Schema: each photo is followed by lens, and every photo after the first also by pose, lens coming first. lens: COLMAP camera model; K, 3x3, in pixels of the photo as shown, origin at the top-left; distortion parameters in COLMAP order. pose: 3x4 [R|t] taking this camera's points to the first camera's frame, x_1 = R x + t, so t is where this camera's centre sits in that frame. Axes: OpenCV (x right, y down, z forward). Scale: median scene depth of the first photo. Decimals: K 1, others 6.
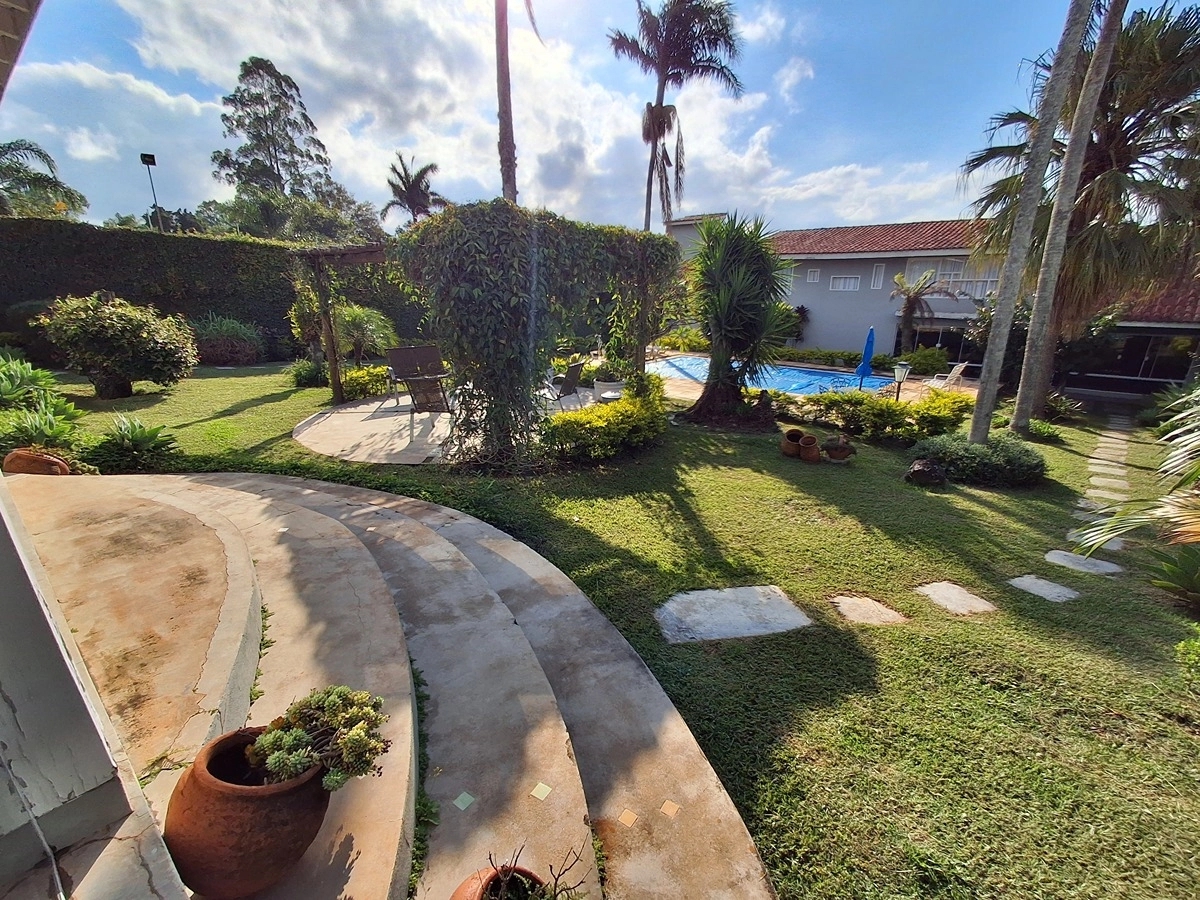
lens RADIAL K [[539.9, 0, 604.1], [0, 539.9, 457.4], [0, 0, 1]] dist [-0.003973, 0.007289]
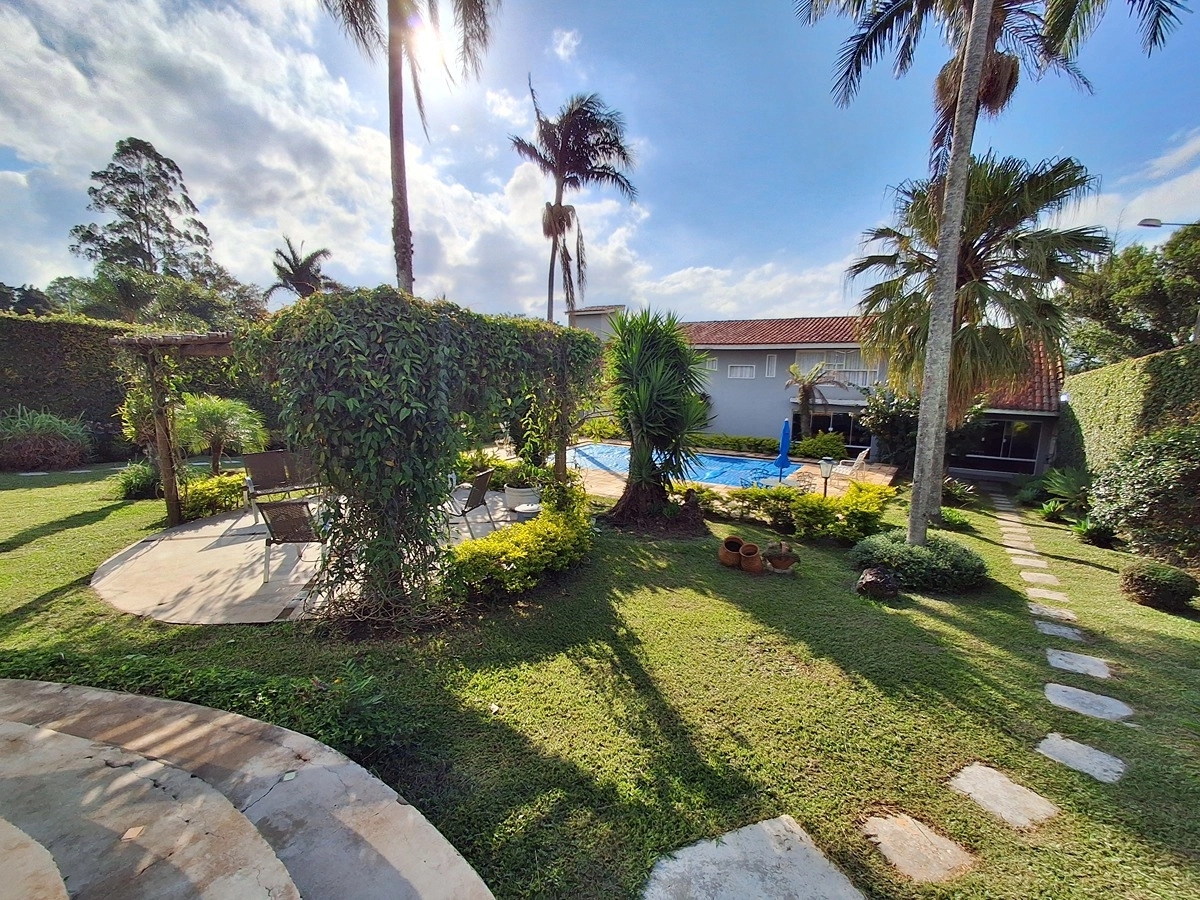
lens RADIAL K [[522.0, 0, 600.0], [0, 522.0, 450.0], [0, 0, 1]] dist [-0.002759, -0.000989]
pose [[0.983345, -0.023759, 0.180191, -0.019962], [0.050032, 0.988500, -0.142701, -0.081948], [-0.174729, 0.149340, 0.973225, 0.165382]]
